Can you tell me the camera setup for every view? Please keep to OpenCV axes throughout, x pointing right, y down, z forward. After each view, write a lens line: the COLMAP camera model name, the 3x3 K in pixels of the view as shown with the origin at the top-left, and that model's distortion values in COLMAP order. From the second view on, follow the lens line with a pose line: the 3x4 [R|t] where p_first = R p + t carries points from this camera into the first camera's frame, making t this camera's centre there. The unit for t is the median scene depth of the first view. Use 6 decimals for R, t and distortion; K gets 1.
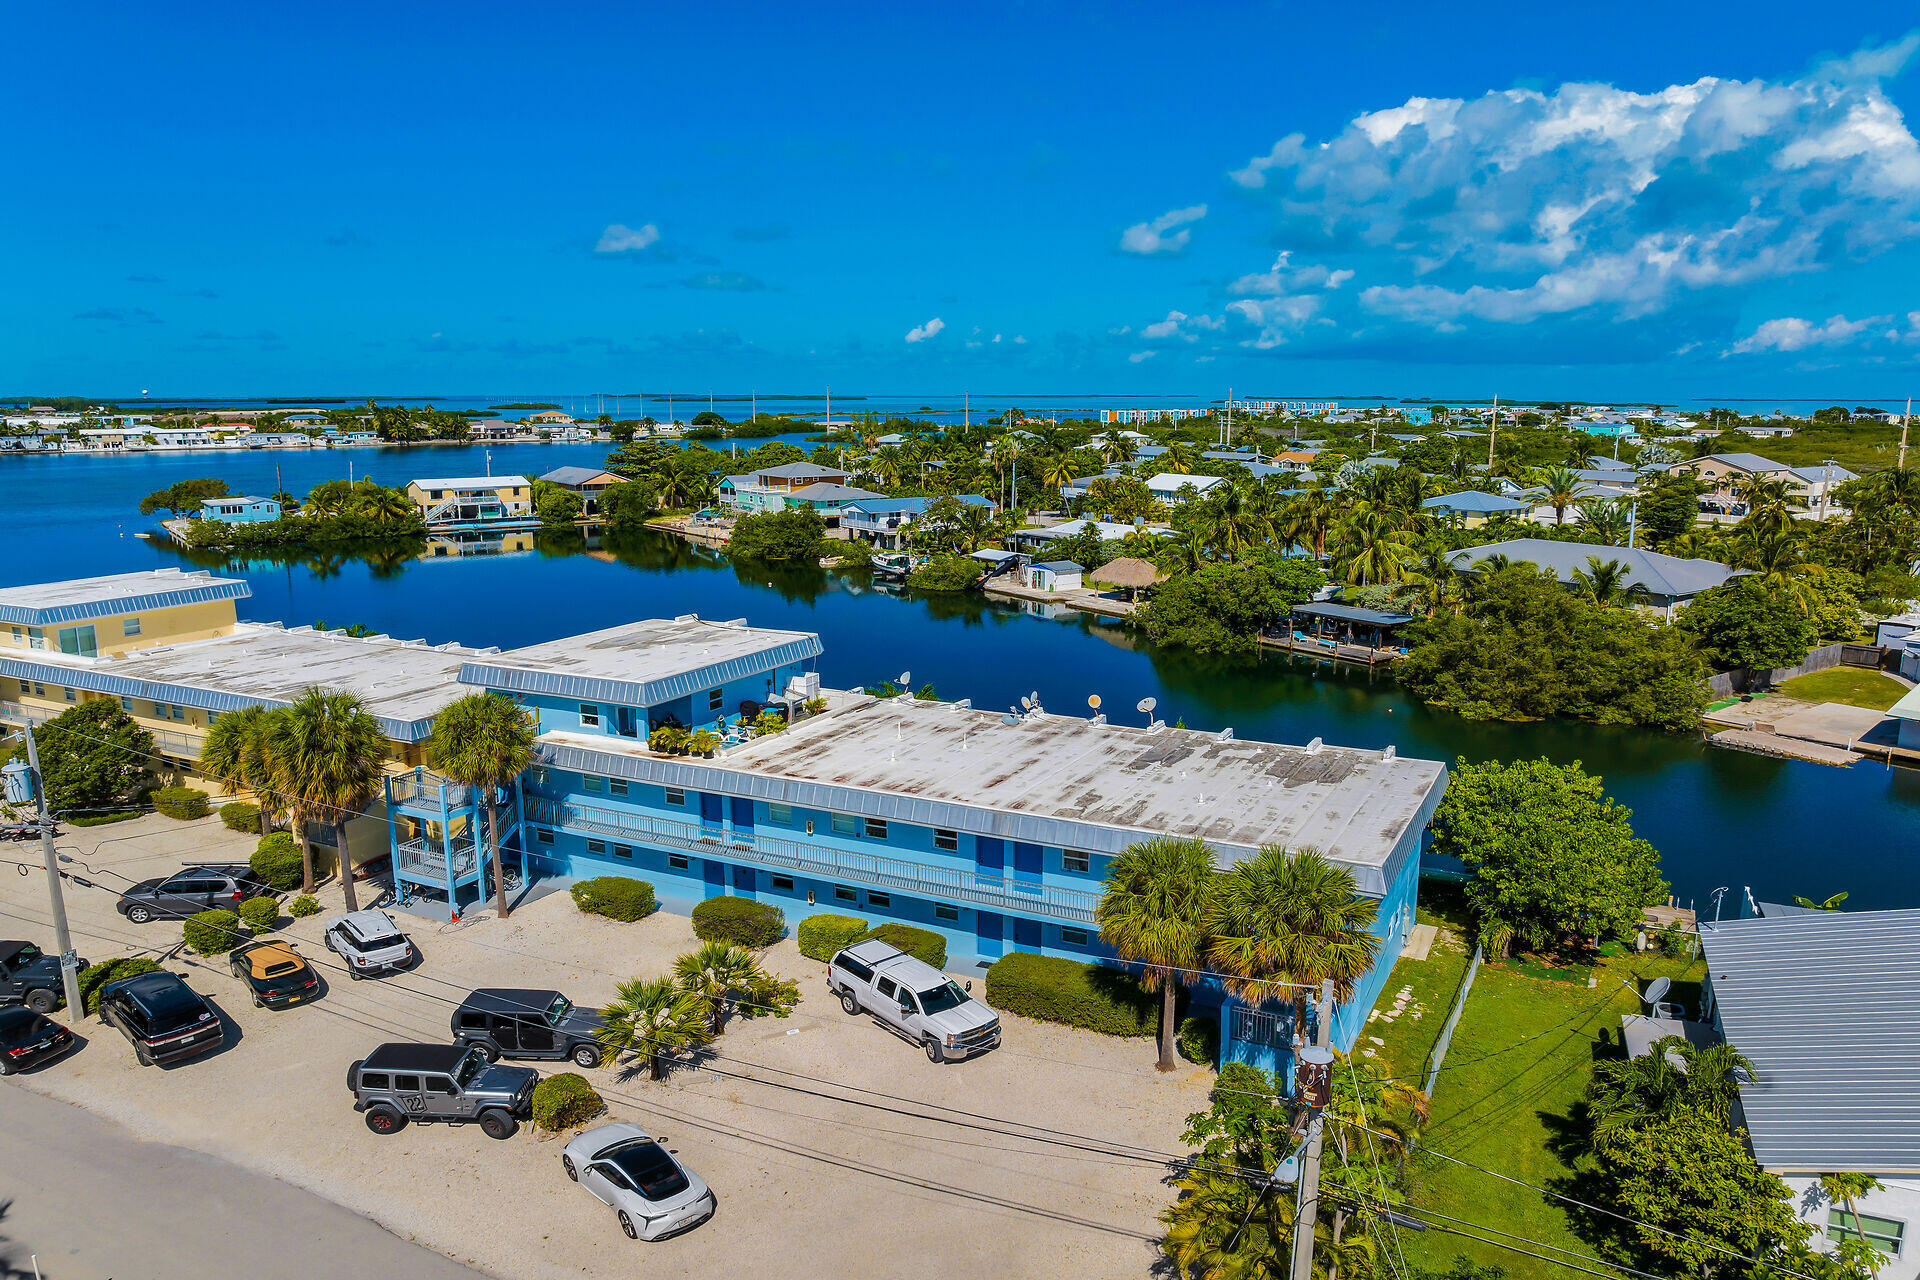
lens RADIAL K [[1352.2, 0, 1015.7], [0, 1352.2, 648.5], [0, 0, 1]] dist [-0.038393, 0.000696]
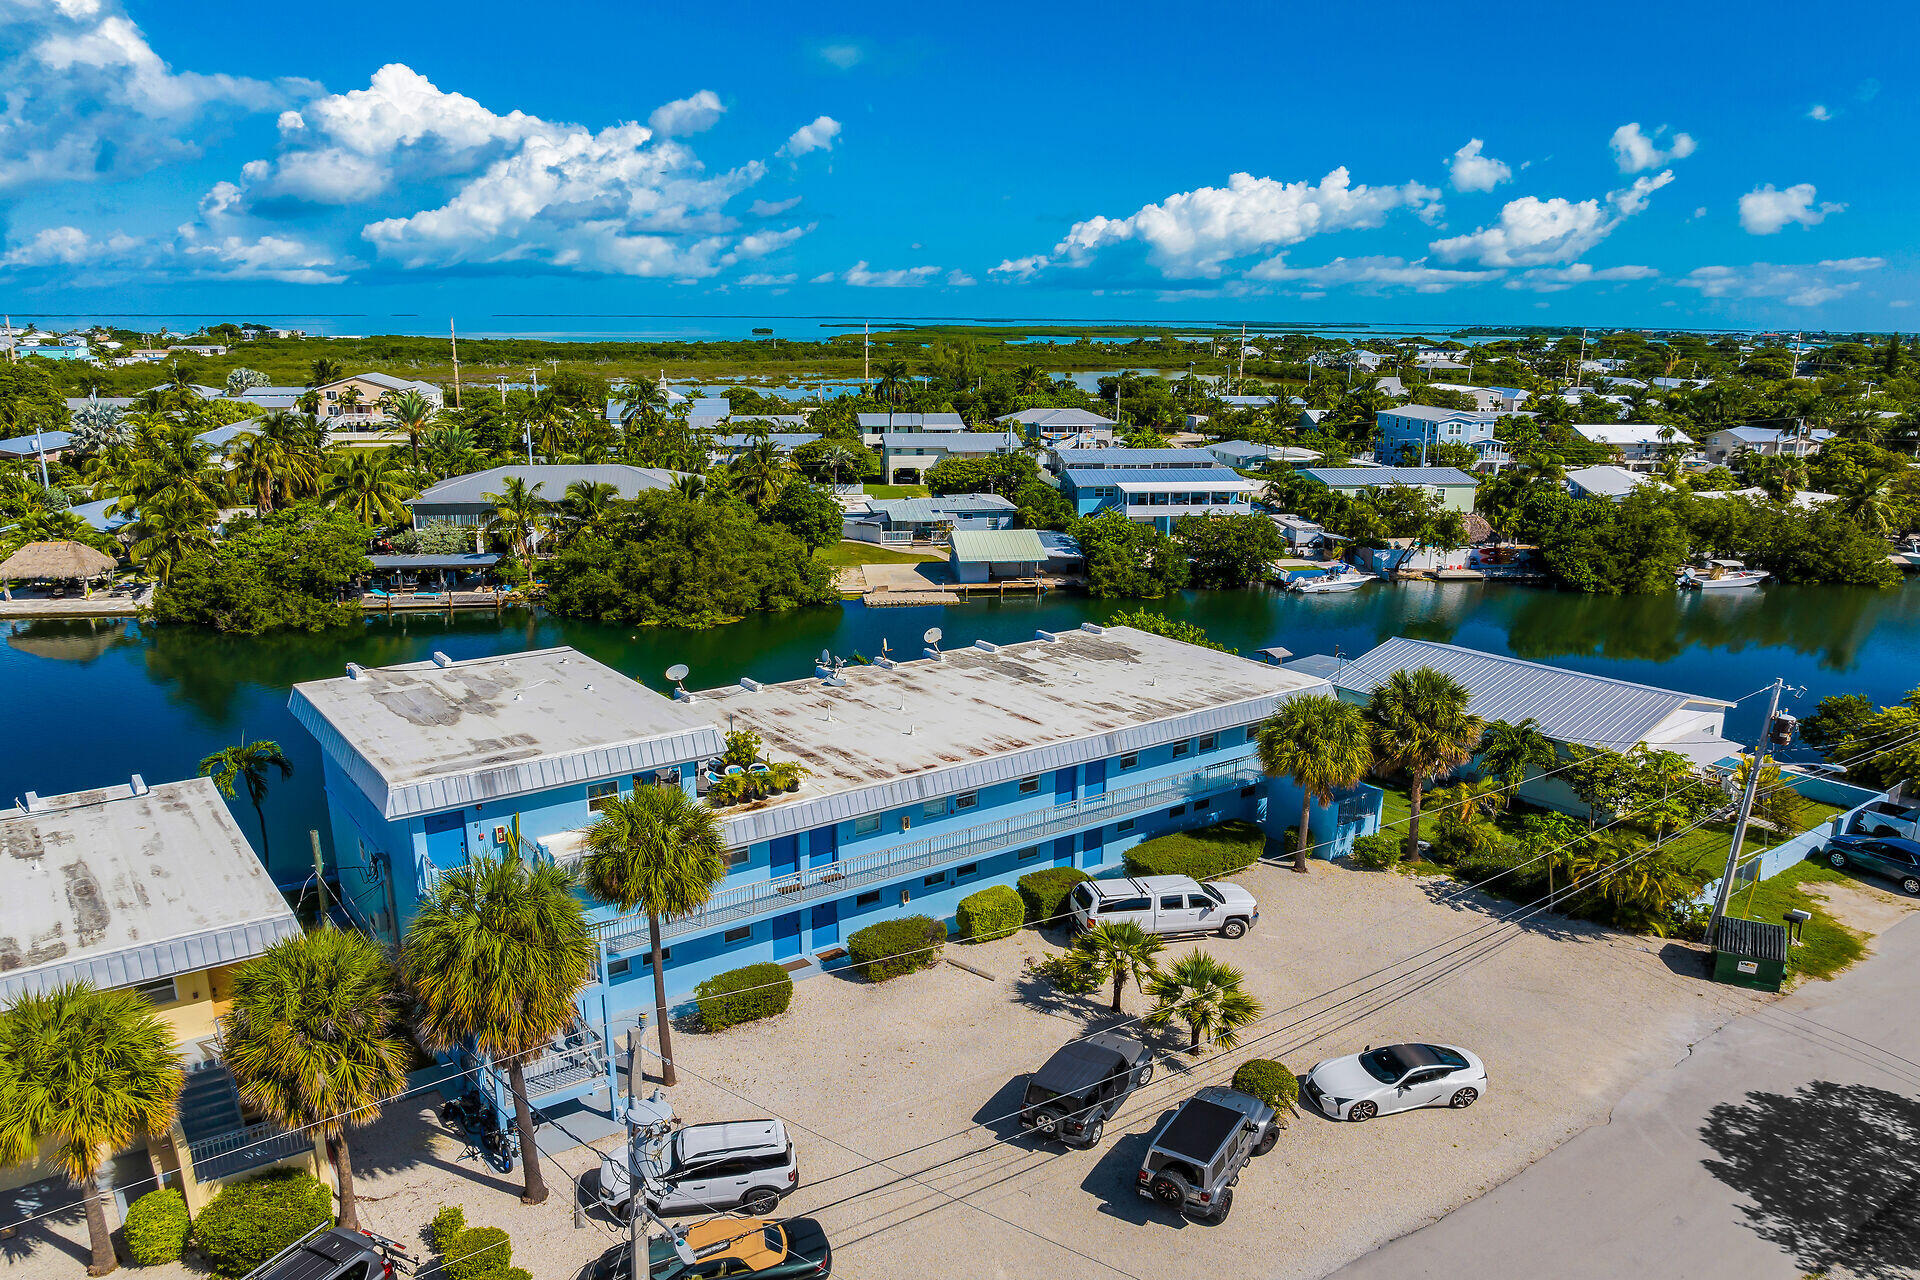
lens RADIAL K [[1352.2, 0, 944.7], [0, 1352.2, 643.8], [0, 0, 1]] dist [-0.038393, 0.000696]
pose [[0.474126, -0.202743, 0.856796, -0.383198], [0.152592, 0.977322, 0.146824, -0.050646], [-0.867133, 0.061127, 0.494311, 0.215329]]
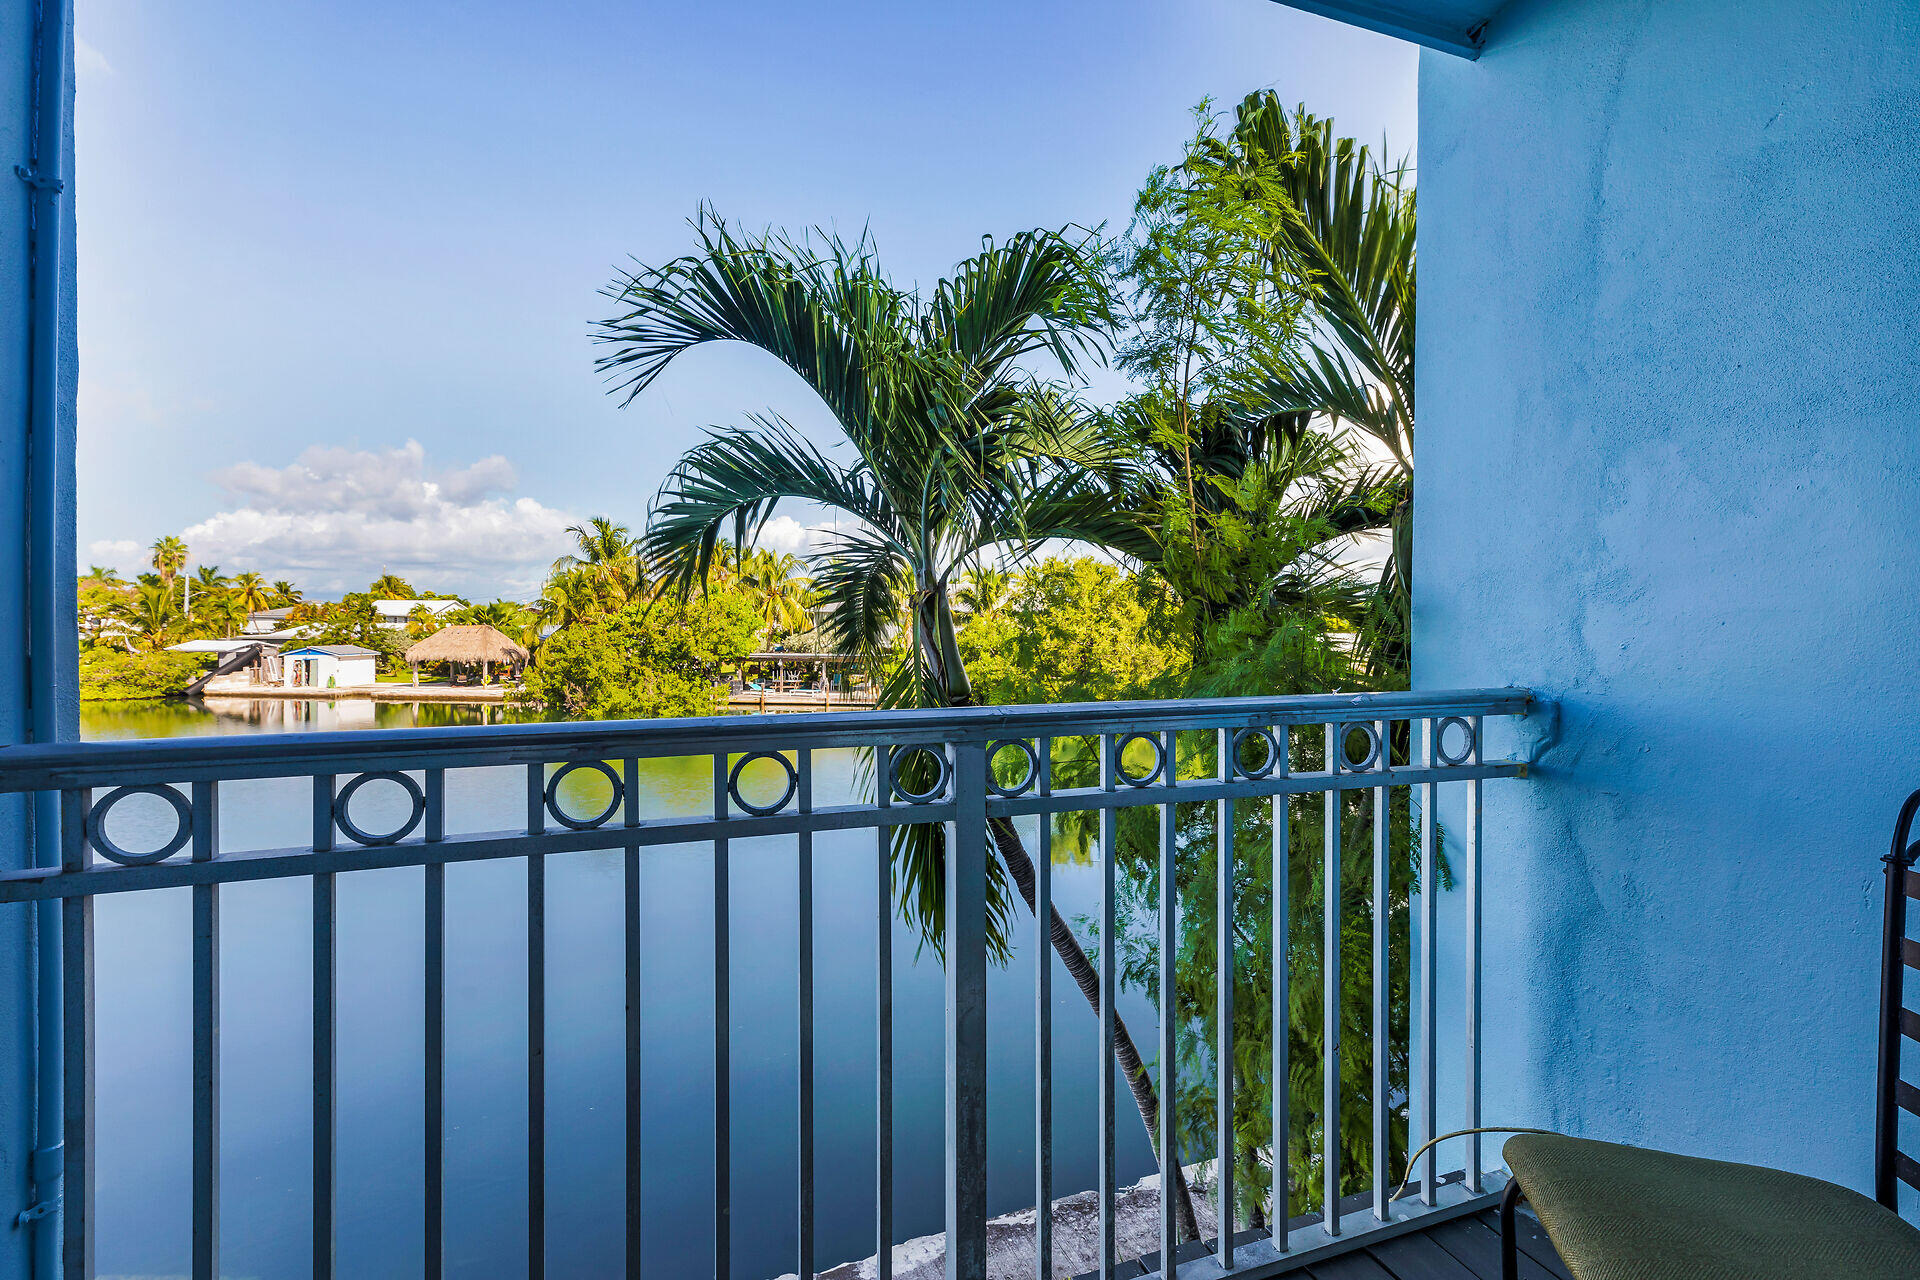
lens RADIAL K [[866.7, 0, 949.2], [0, 866.7, 635.3], [0, 0, 1]] dist [0.004648, 0.001352]
pose [[0.710126, -0.016322, 0.703886, -0.079180], [0.130544, 0.985449, -0.108850, 0.030317], [-0.691867, 0.169185, 0.701923, 0.513732]]
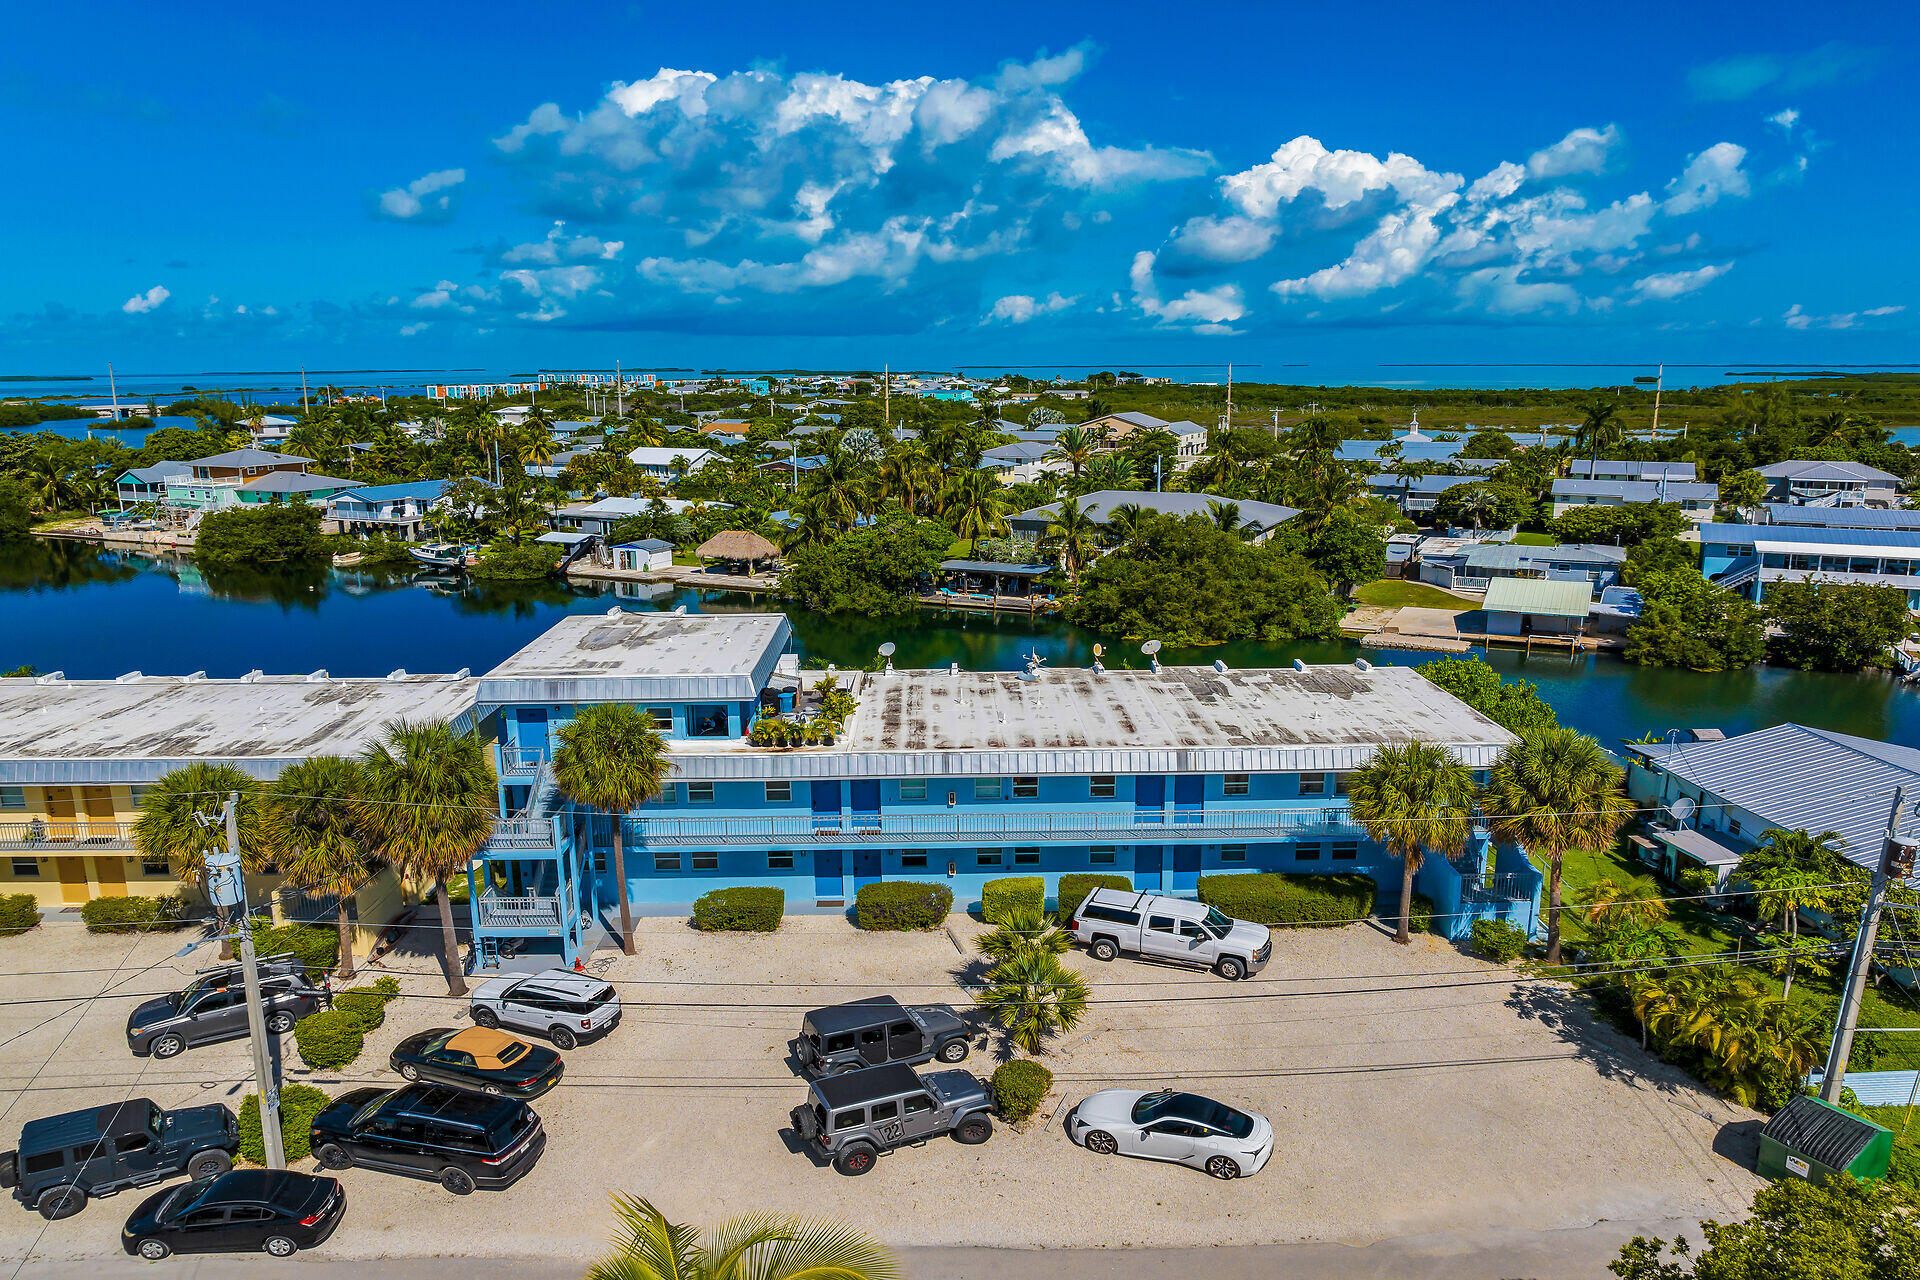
lens RADIAL K [[1352.2, 0, 968.1], [0, 1352.2, 633.3], [0, 0, 1]] dist [-0.038393, 0.000696]
pose [[0.888628, -0.094757, 0.448733, -0.243197], [0.090645, 0.995410, 0.030692, -0.007723], [-0.449582, 0.013401, 0.893139, 0.043693]]
